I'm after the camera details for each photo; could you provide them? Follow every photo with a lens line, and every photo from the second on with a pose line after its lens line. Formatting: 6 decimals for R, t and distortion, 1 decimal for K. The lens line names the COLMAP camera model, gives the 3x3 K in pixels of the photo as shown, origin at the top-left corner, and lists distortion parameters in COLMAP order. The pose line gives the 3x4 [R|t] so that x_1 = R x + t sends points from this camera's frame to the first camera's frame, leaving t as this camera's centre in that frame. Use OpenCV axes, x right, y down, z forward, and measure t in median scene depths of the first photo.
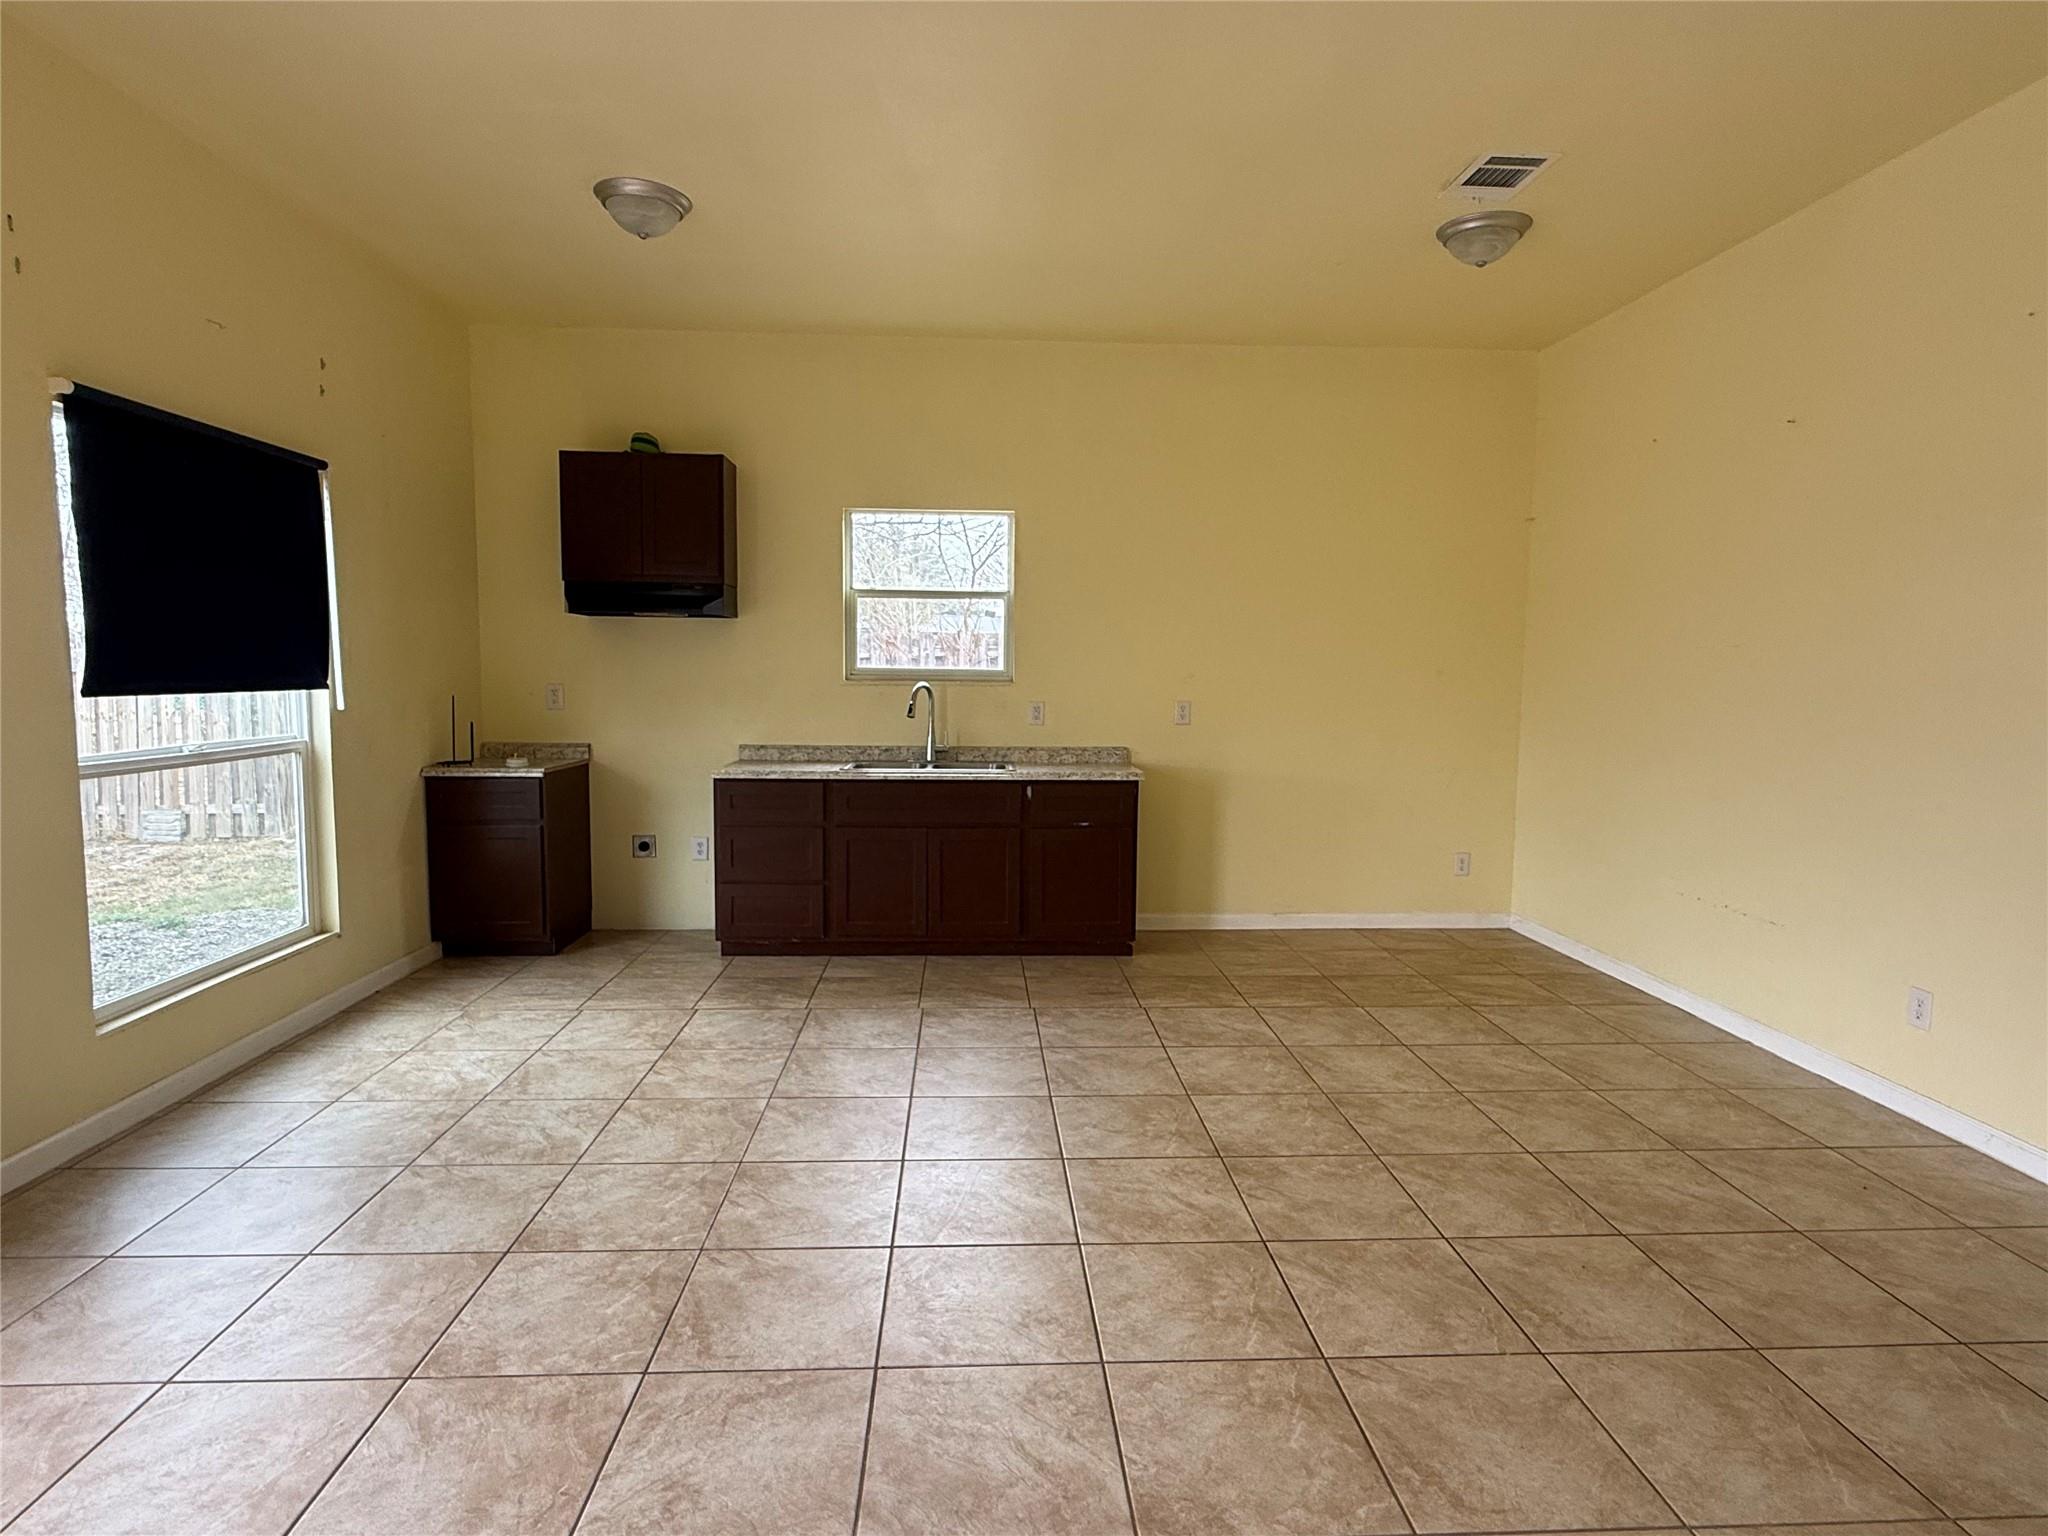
lens RADIAL K [[1082.6, 0, 1028.4], [0, 1082.6, 770.3], [0, 0, 1]] dist [0.002666, -0.001873]
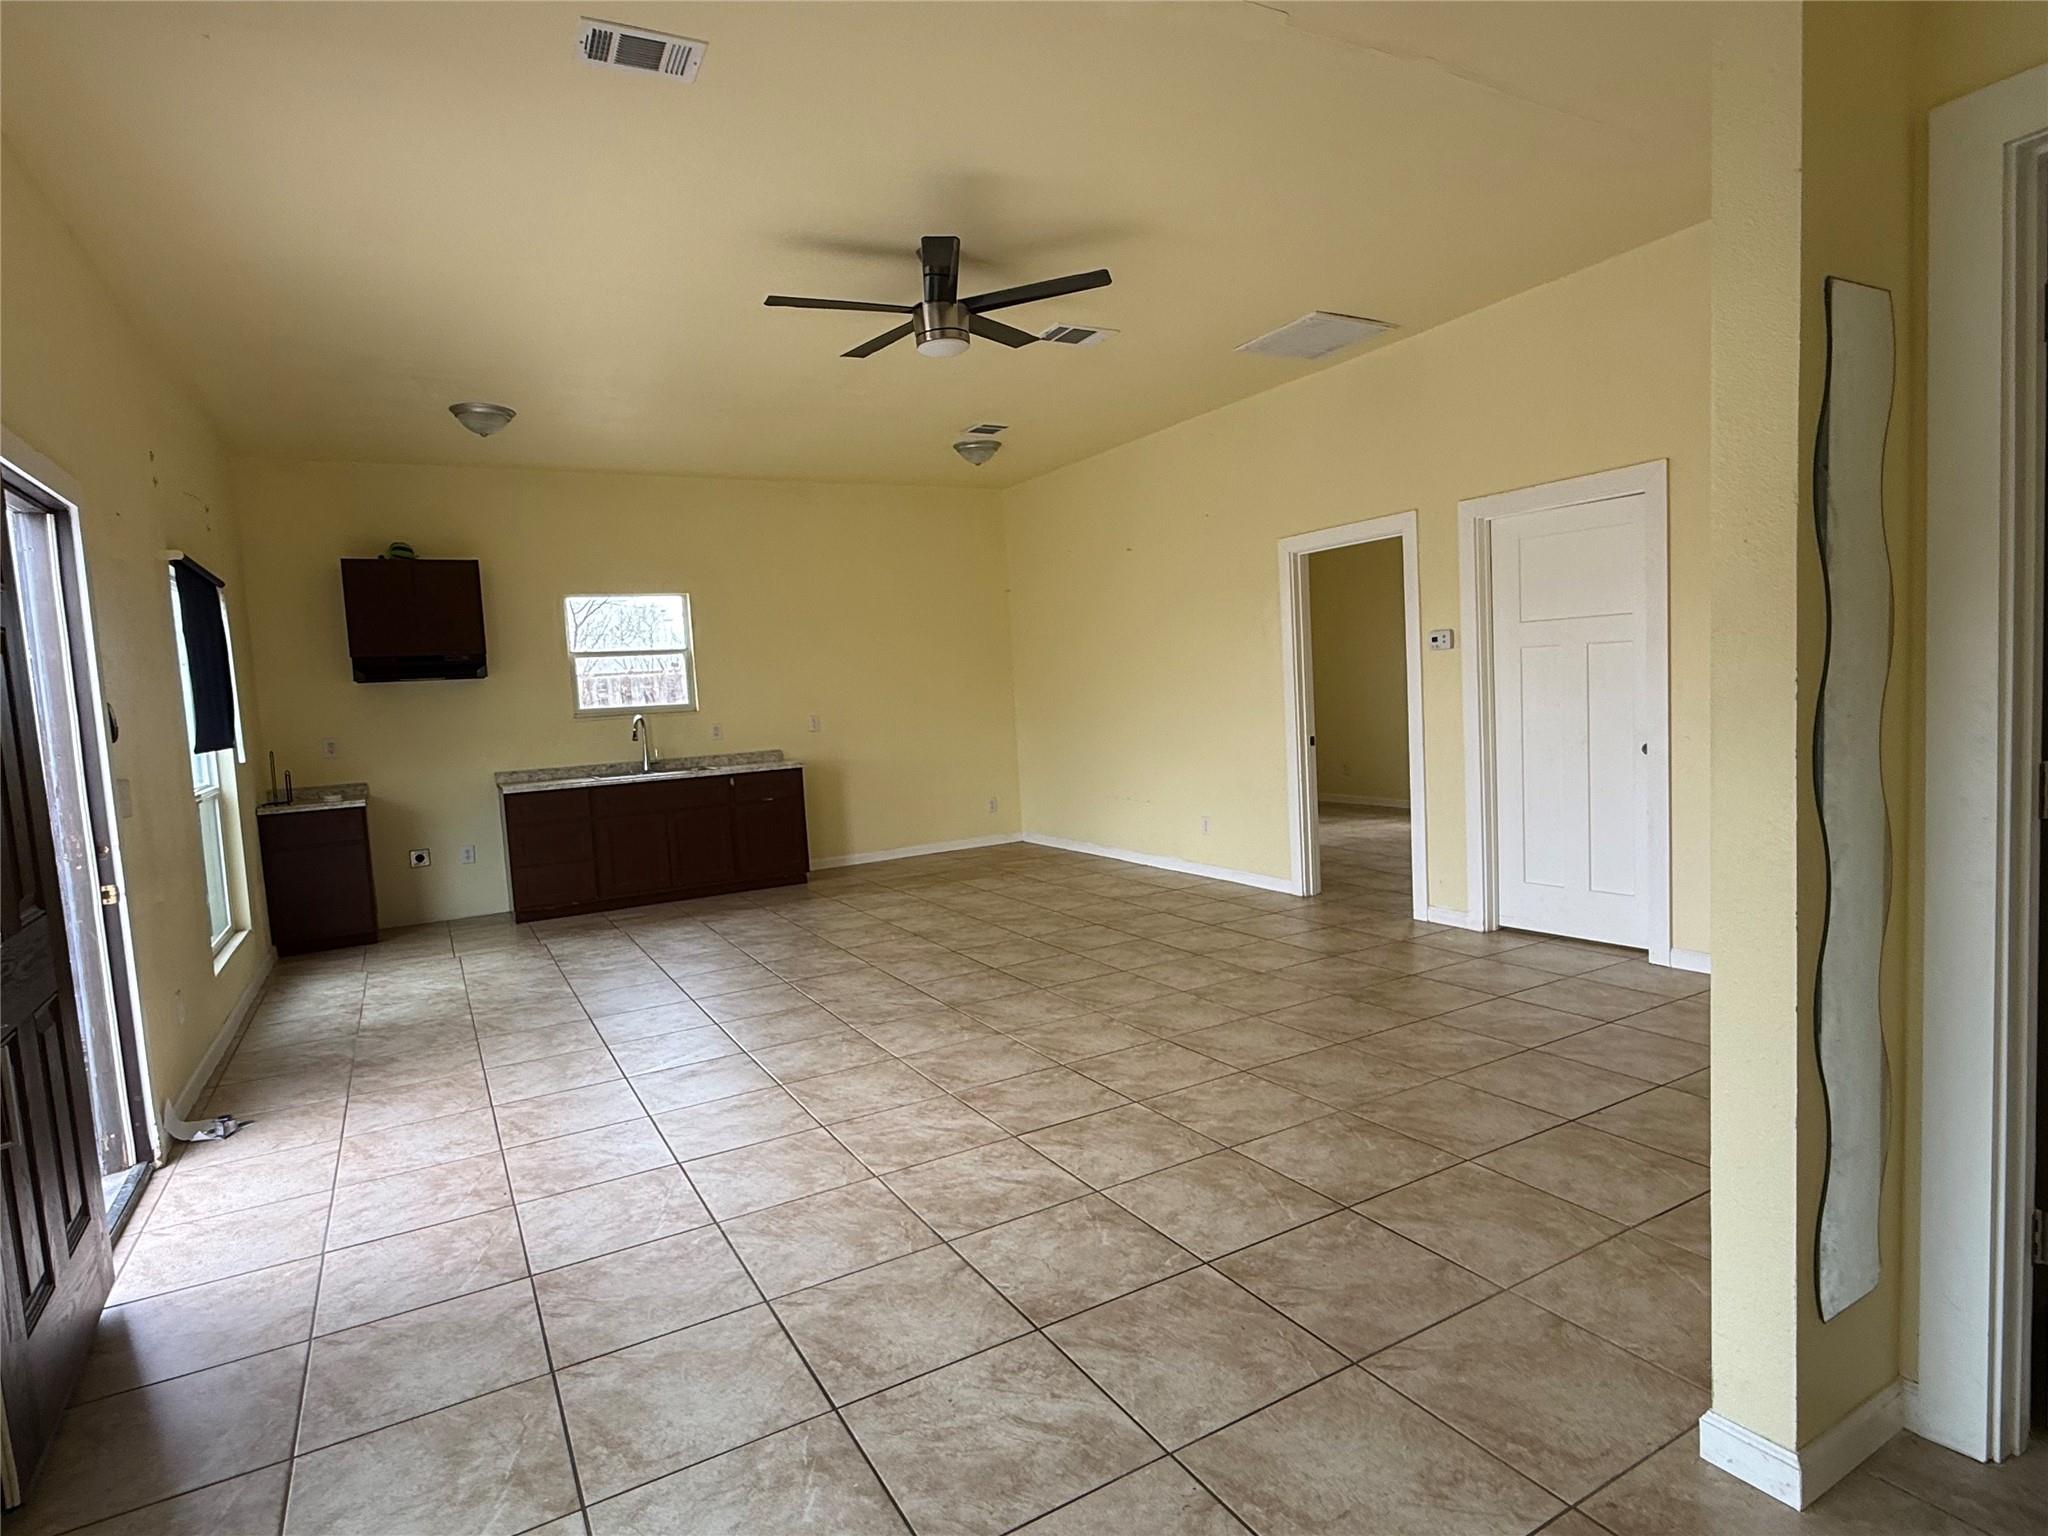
lens RADIAL K [[1082.6, 0, 1014.9], [0, 1082.6, 774.0], [0, 0, 1]] dist [0.002666, -0.001873]
pose [[0.894976, -0.096824, 0.435481, -0.347900], [0.106429, 0.994317, 0.002346, 0.054975], [-0.433233, 0.044248, 0.900195, -0.606206]]
